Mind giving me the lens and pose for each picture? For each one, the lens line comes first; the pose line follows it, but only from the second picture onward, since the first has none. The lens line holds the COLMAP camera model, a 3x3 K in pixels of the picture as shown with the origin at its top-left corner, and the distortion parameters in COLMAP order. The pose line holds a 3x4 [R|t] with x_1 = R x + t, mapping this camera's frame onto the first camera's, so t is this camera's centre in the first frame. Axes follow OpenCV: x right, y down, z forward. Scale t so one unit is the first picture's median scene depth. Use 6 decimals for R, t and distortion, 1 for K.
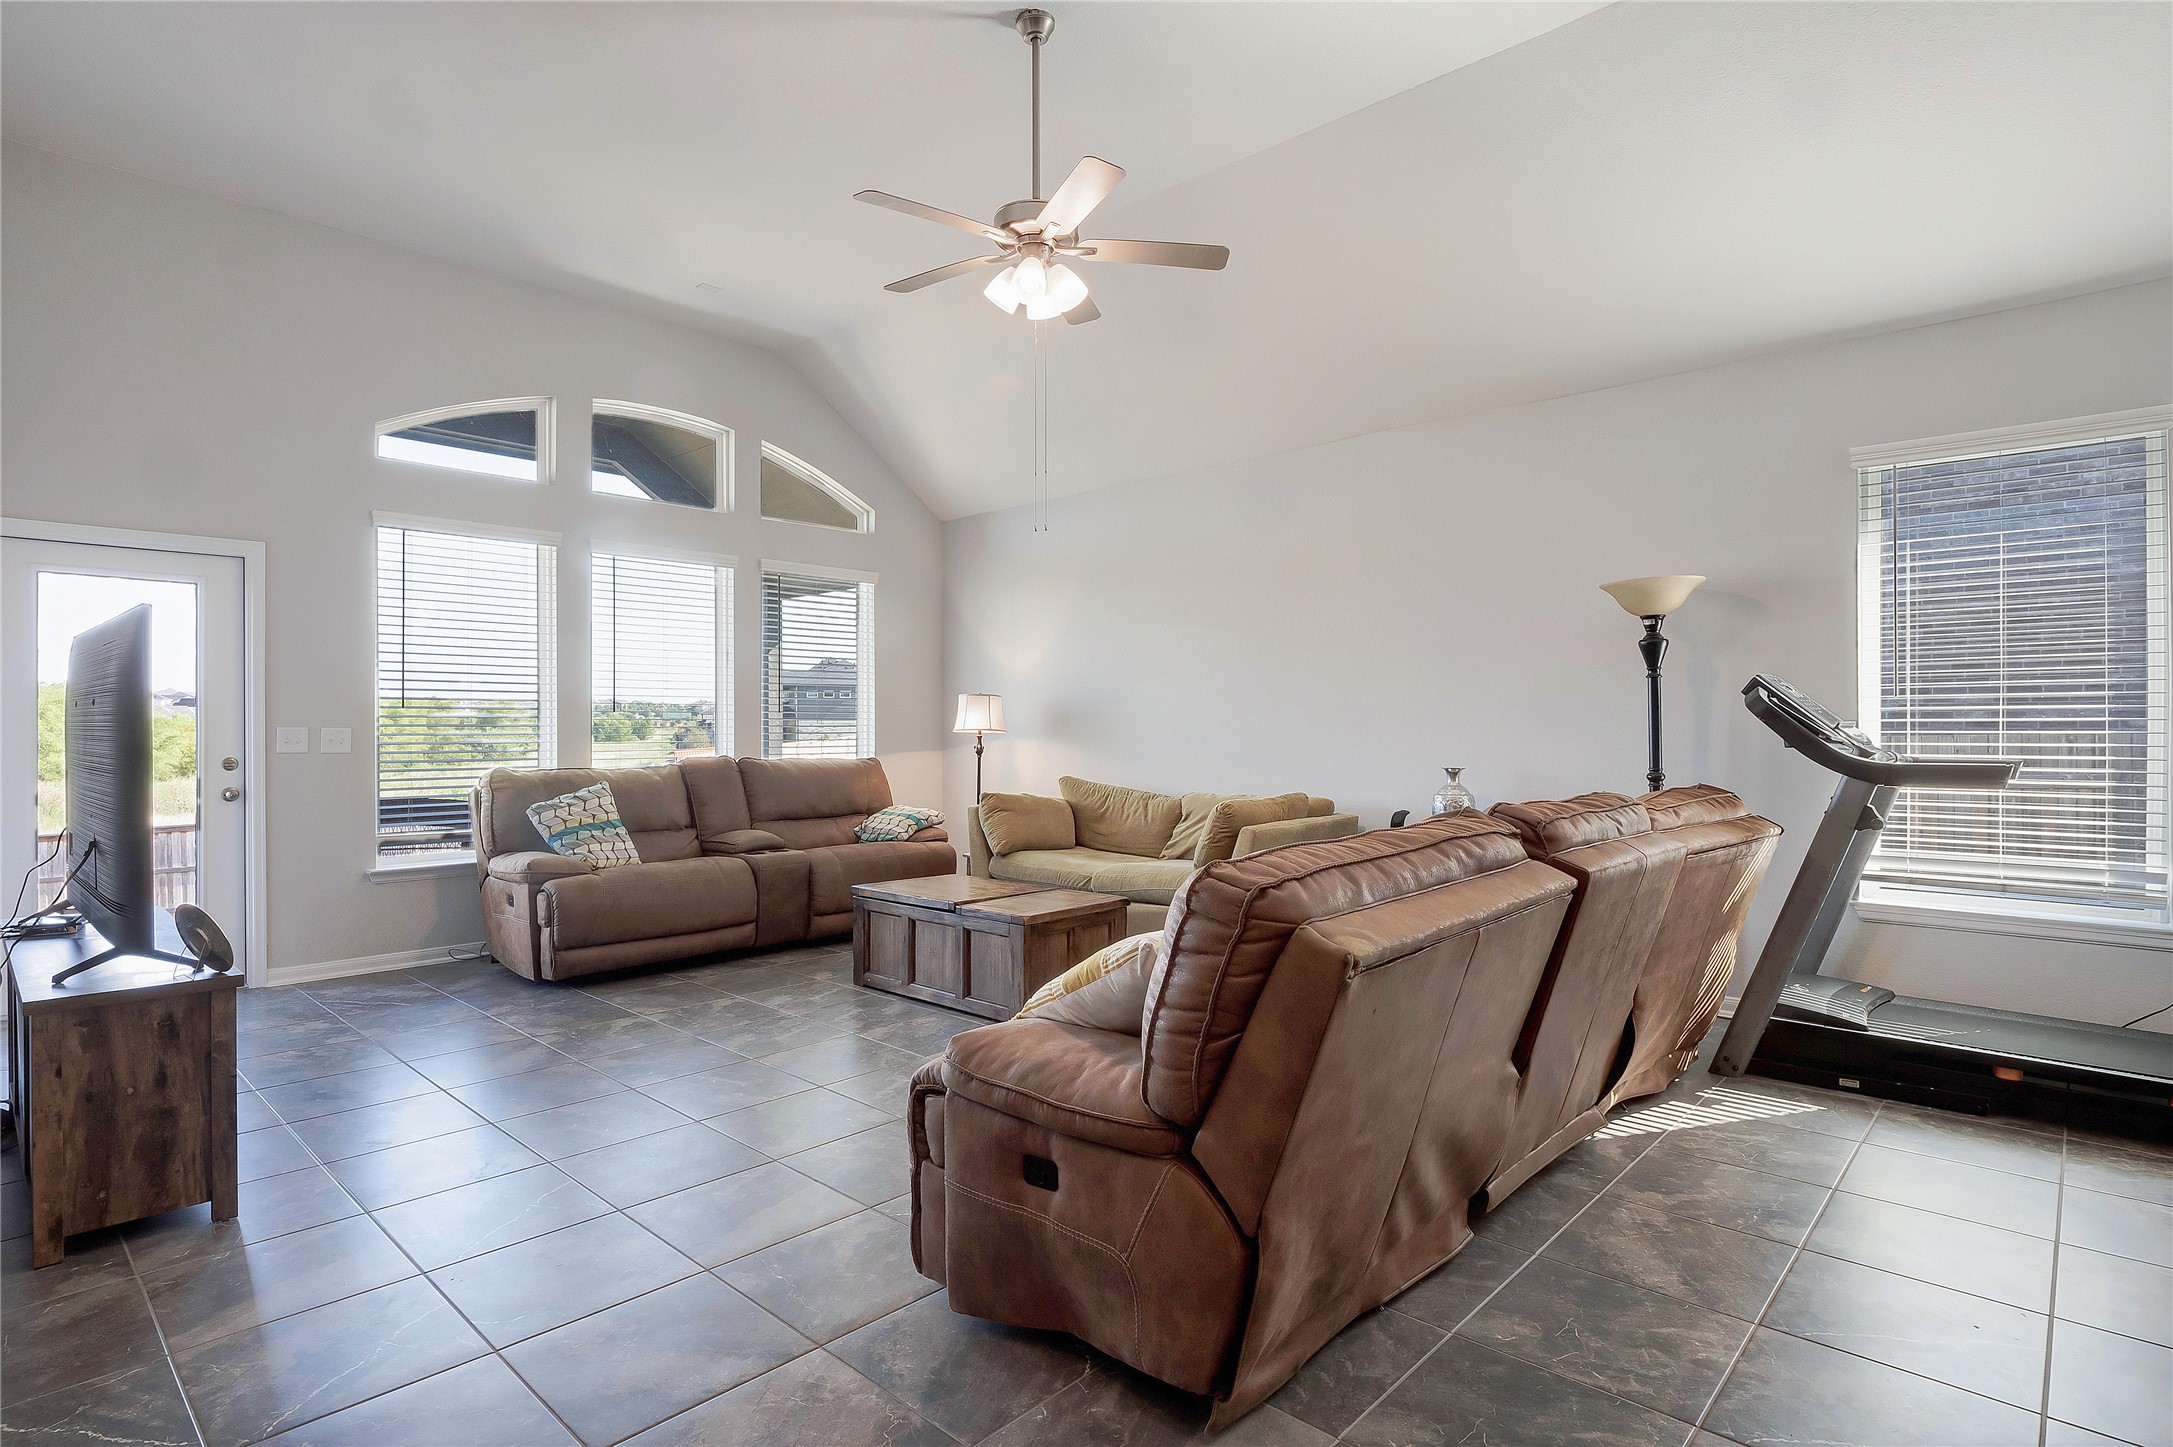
lens RADIAL K [[1124.3, 0, 1092.4], [0, 1124.3, 725.3], [0, 0, 1]] dist [-0.003493, -0.000538]
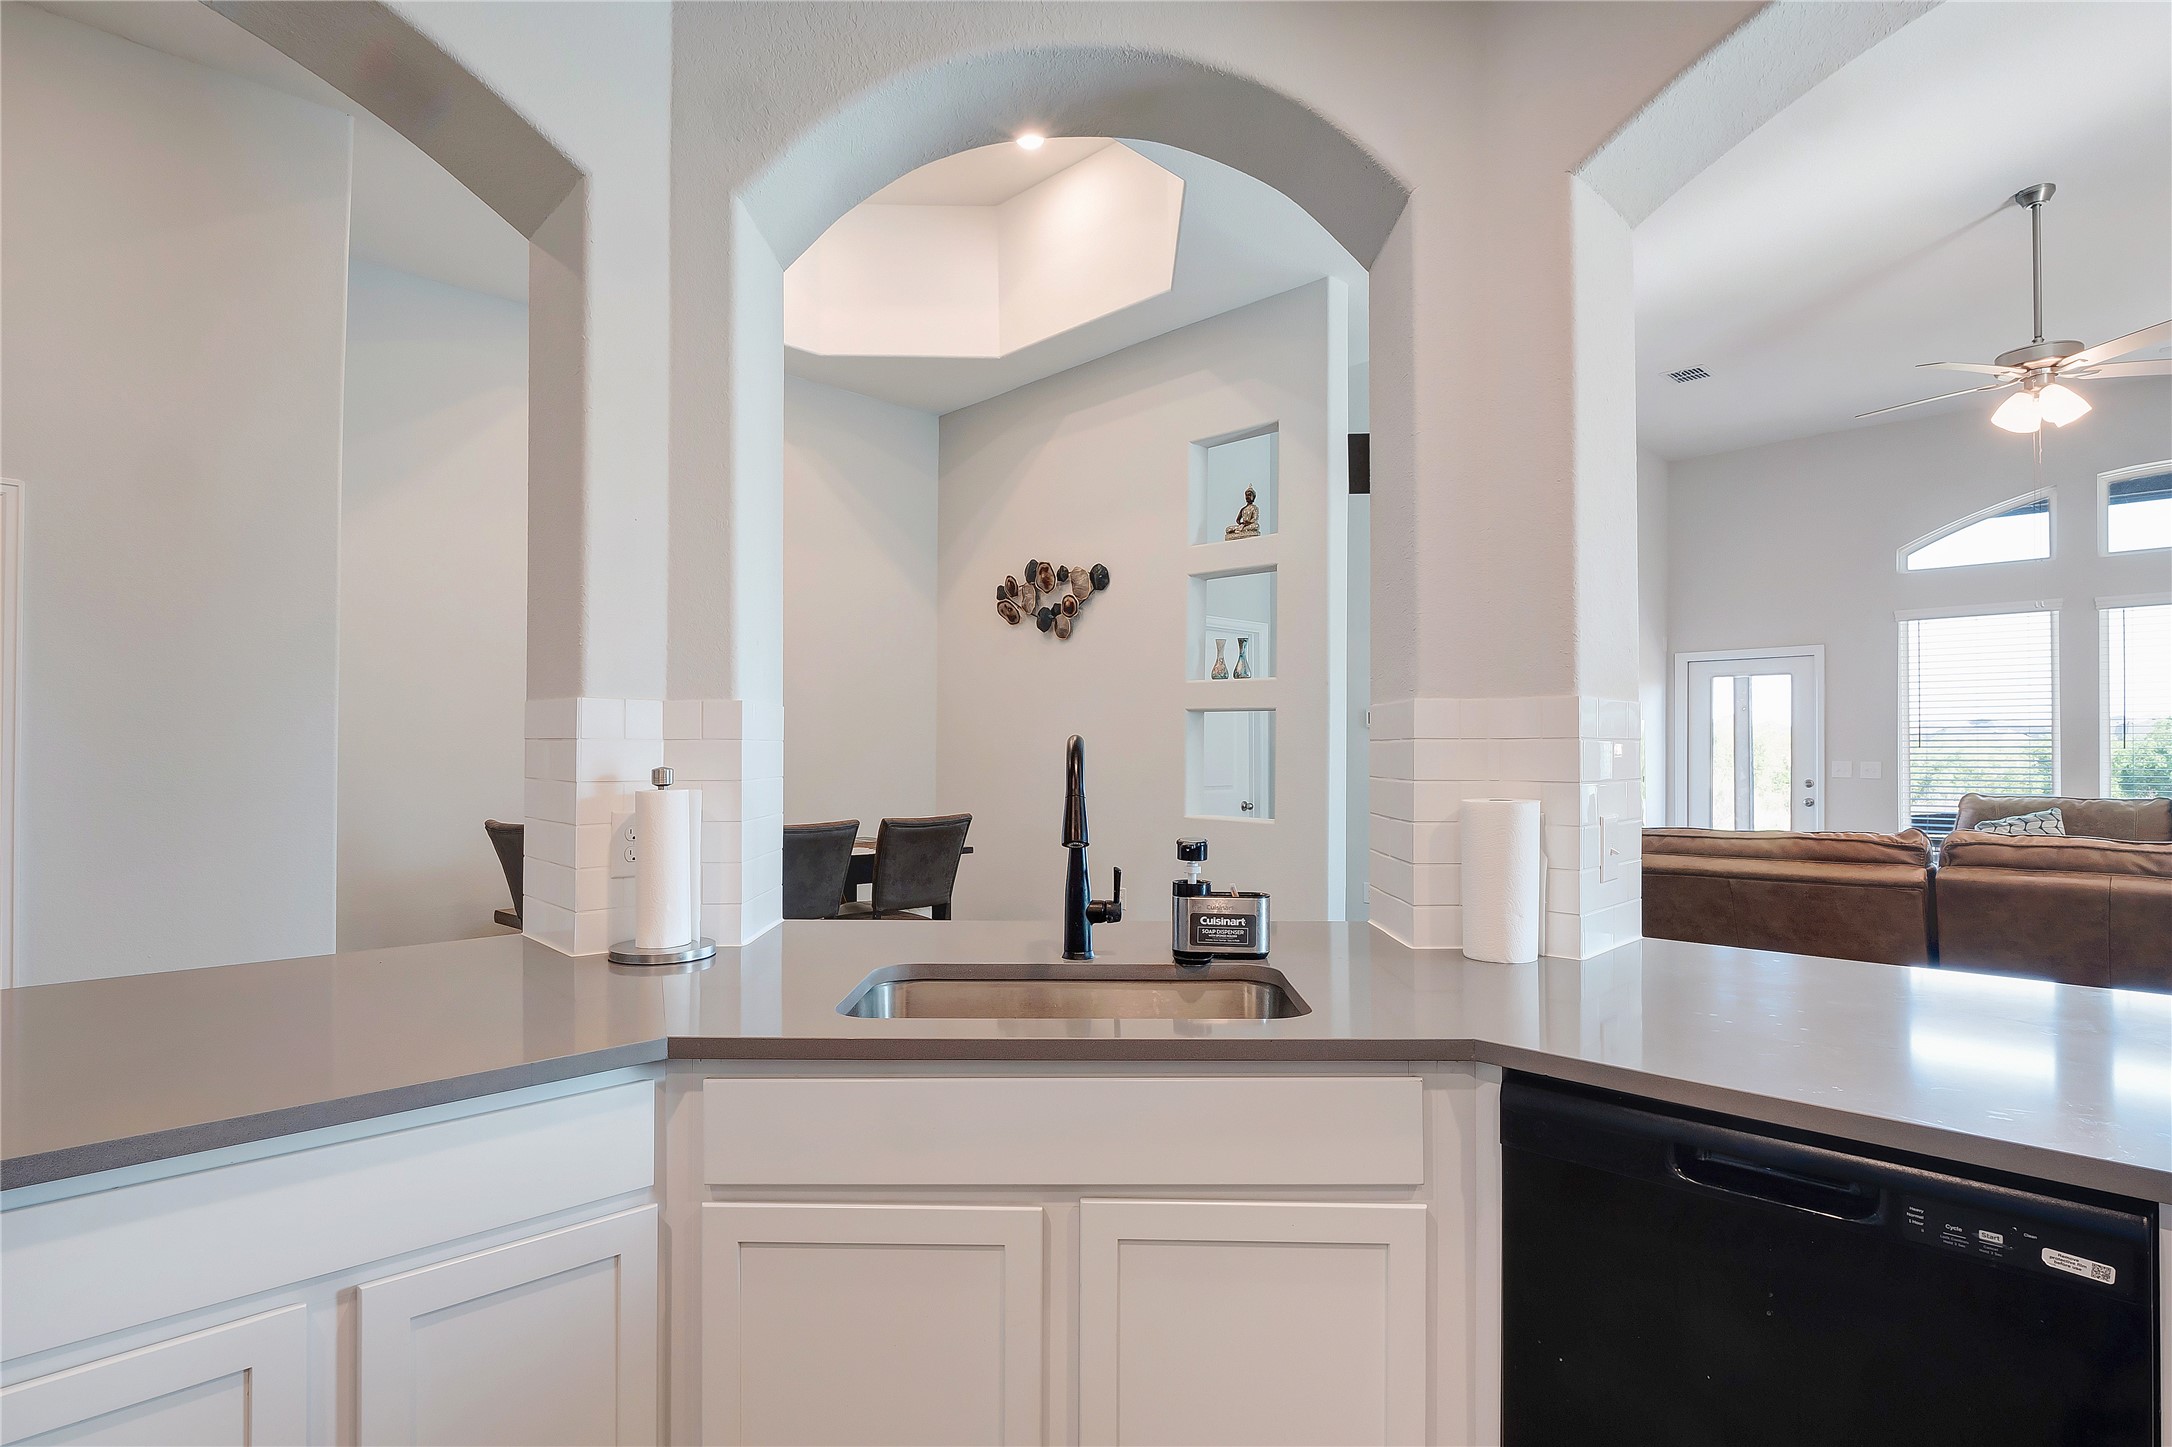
lens RADIAL K [[1123.8, 0, 1091.9], [0, 1123.8, 725.3], [0, 0, 1]] dist [-0.003493, -0.000538]
pose [[-0.023760, -0.022675, -0.999460, 0.854093], [-0.000656, 0.999743, -0.022666, -0.012023], [0.999717, 0.000117, -0.023769, 0.000026]]
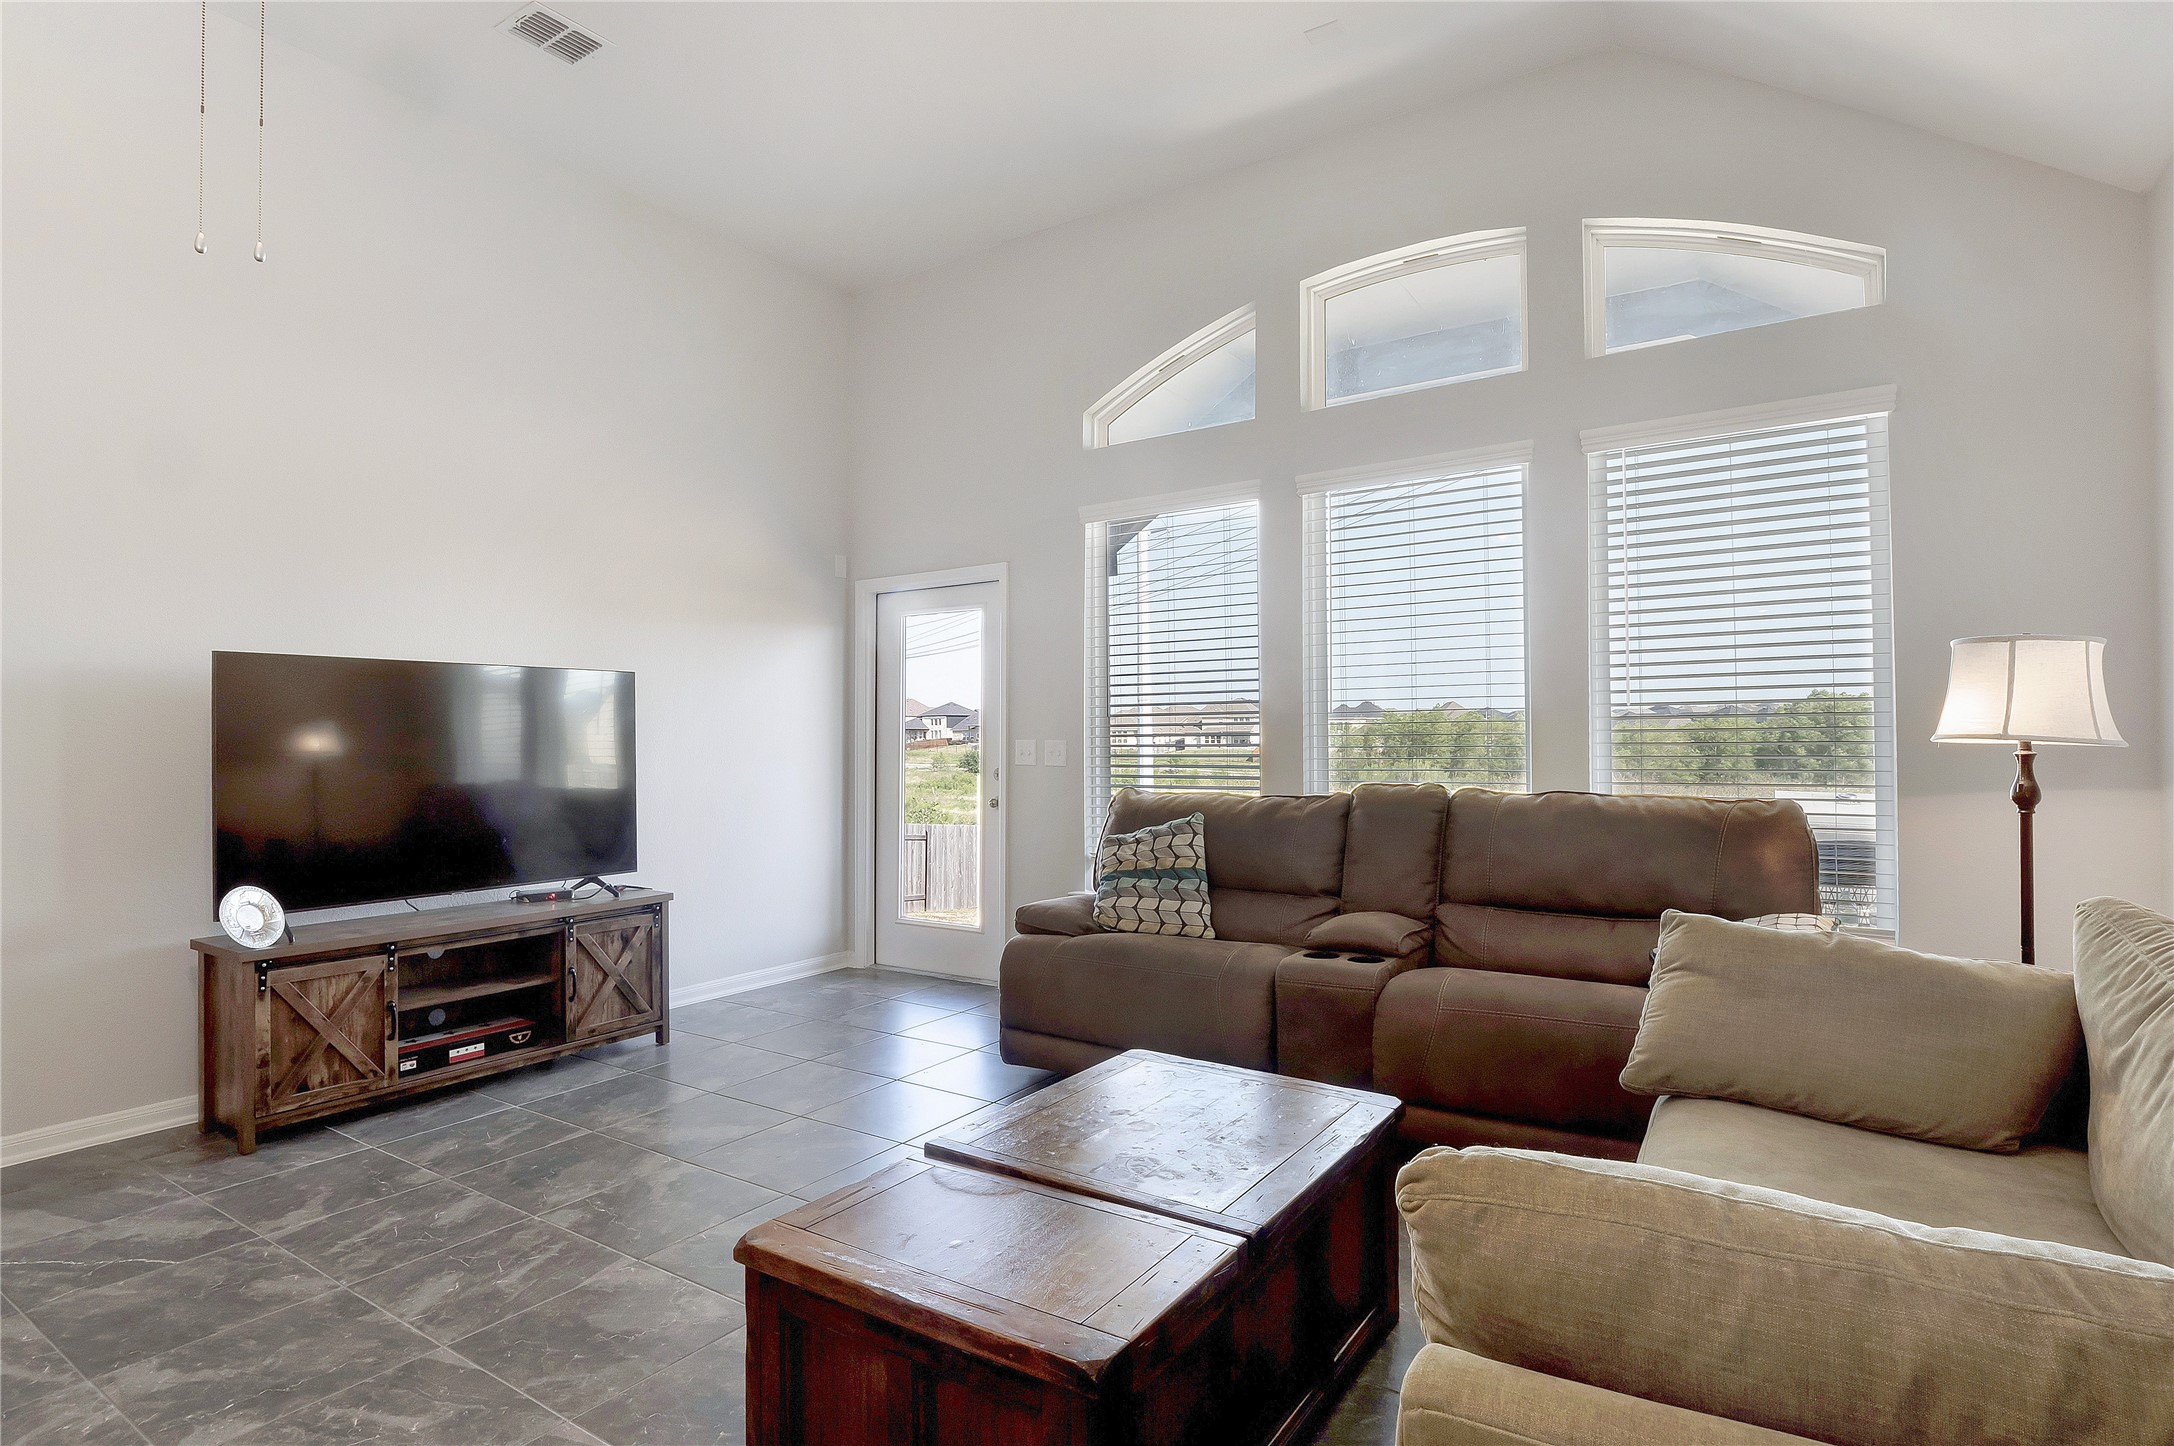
lens RADIAL K [[1124.8, 0, 1092.9], [0, 1124.8, 724.8], [0, 0, 1]] dist [-0.003493, -0.000538]
pose [[0.168432, -0.005480, -0.985698, 0.298115], [0.017307, 0.999847, -0.002601, -0.007588], [0.985561, -0.016621, 0.168501, 0.880201]]
